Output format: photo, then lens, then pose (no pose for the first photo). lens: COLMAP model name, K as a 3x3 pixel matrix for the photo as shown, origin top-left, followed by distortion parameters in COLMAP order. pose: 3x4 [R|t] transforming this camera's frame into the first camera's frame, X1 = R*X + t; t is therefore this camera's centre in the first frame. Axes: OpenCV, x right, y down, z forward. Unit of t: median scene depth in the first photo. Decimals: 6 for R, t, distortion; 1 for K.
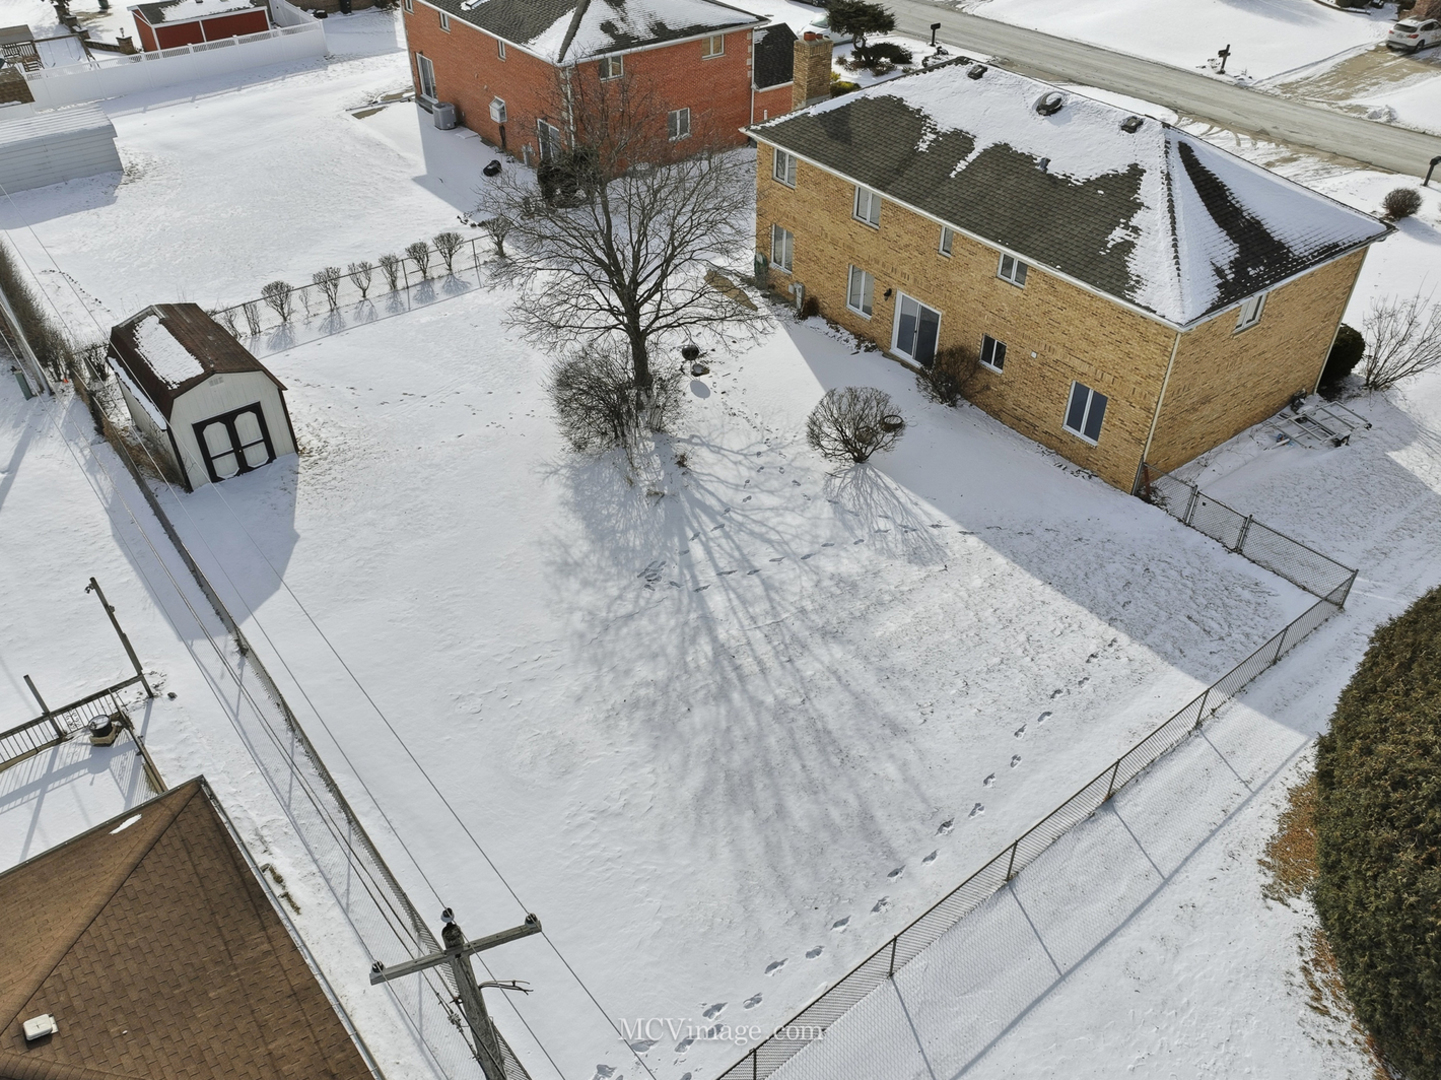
lens RADIAL K [[1139.7, 0, 720.5], [0, 1139.7, 540.0], [0, 0, 1]] dist [-0.001208, -0.000469]
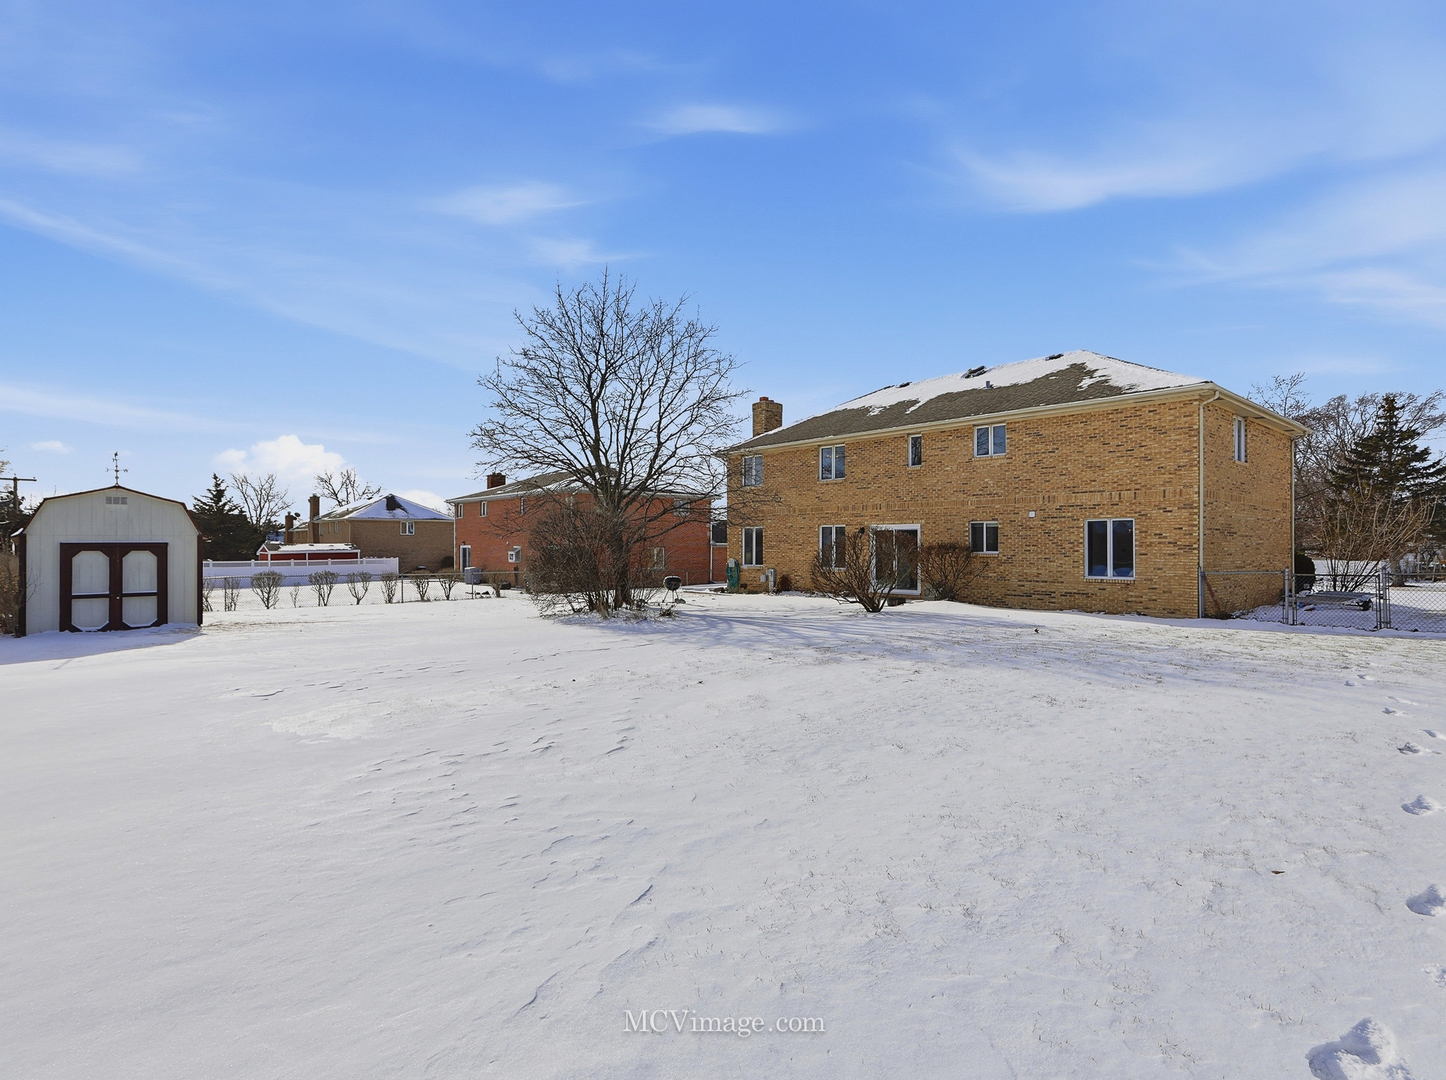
lens RADIAL K [[736.5, 0, 723.0], [0, 736.5, 540.0], [0, 0, 1]] dist [0.000637, 0.000923]
pose [[0.997517, -0.005633, 0.070204, -0.031110], [0.048600, 0.776505, -0.628234, 0.235410], [-0.050975, 0.630086, 0.774850, 0.542678]]
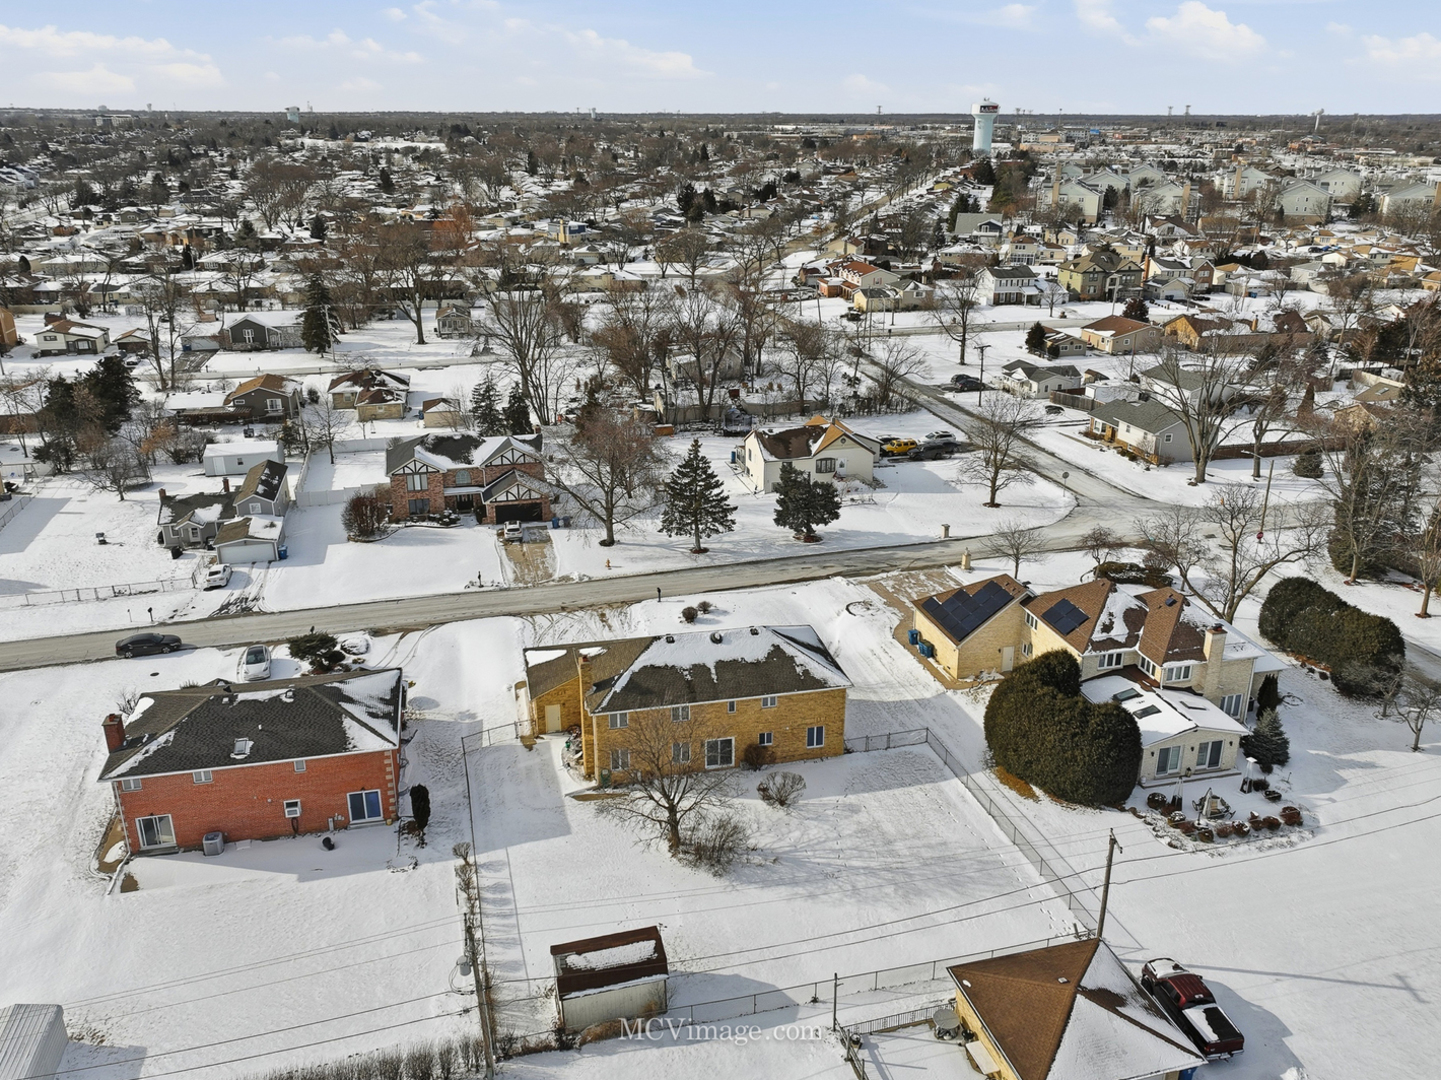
lens RADIAL K [[1139.7, 0, 720.5], [0, 1139.7, 540.0], [0, 0, 1]] dist [-0.001208, -0.000469]
pose [[0.408422, -0.315956, 0.856366, -1.668652], [0.573415, 0.818765, 0.028607, -0.626742], [-0.710201, 0.479370, 0.515576, -0.296258]]
